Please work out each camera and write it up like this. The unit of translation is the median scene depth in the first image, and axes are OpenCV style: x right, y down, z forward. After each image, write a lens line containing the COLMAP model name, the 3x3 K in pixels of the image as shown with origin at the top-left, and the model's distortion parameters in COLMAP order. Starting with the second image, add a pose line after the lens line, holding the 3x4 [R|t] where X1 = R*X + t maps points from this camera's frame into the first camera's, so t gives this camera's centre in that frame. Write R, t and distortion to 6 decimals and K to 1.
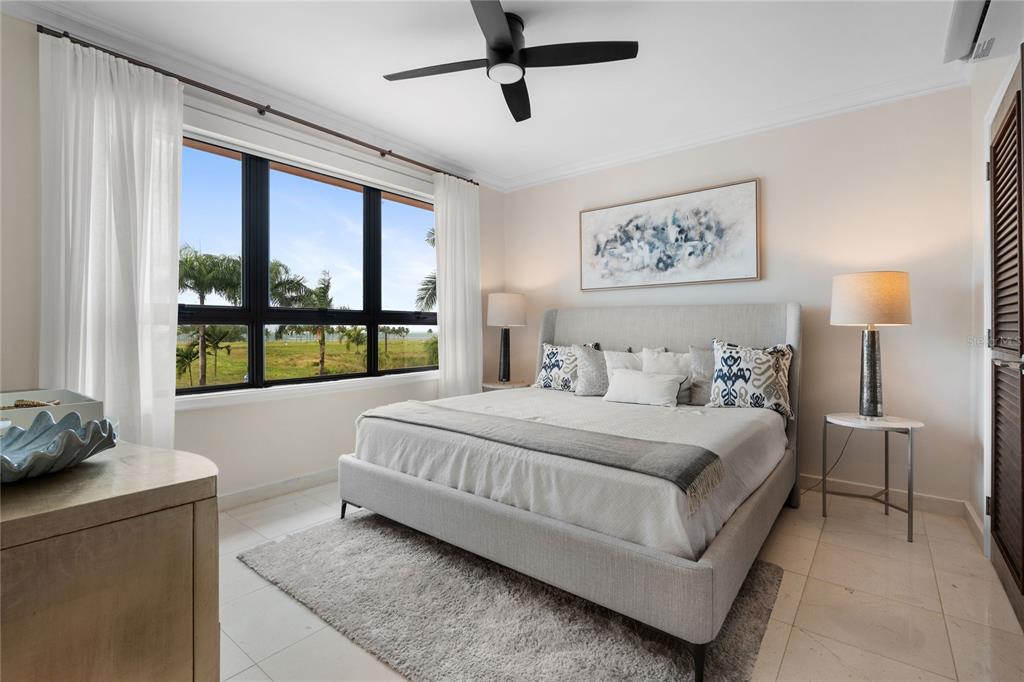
lens RADIAL K [[468.6, 0, 515.1], [0, 468.6, 340.5], [0, 0, 1]] dist [-0.002235, -0.002685]
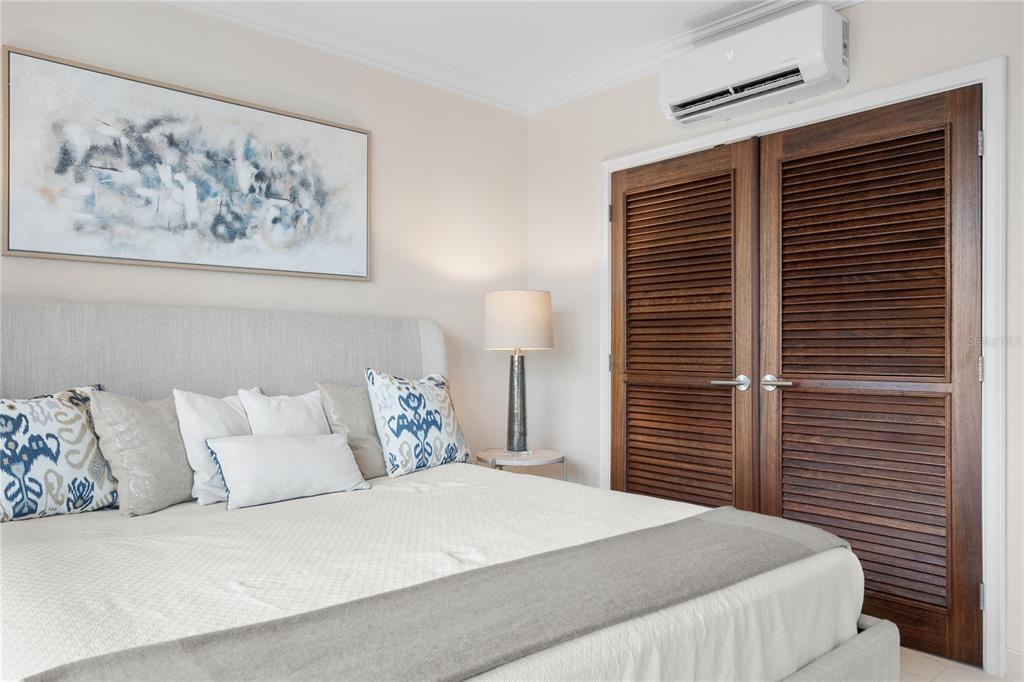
lens RADIAL K [[845.5, 0, 512.5], [0, 845.5, 331.6], [0, 0, 1]] dist [0.044866, 0.009306]
pose [[0.096494, 0.034090, 0.994750, -0.588599], [0.027034, 0.998955, -0.036857, -0.005844], [-0.994966, 0.030449, 0.095472, 0.600528]]
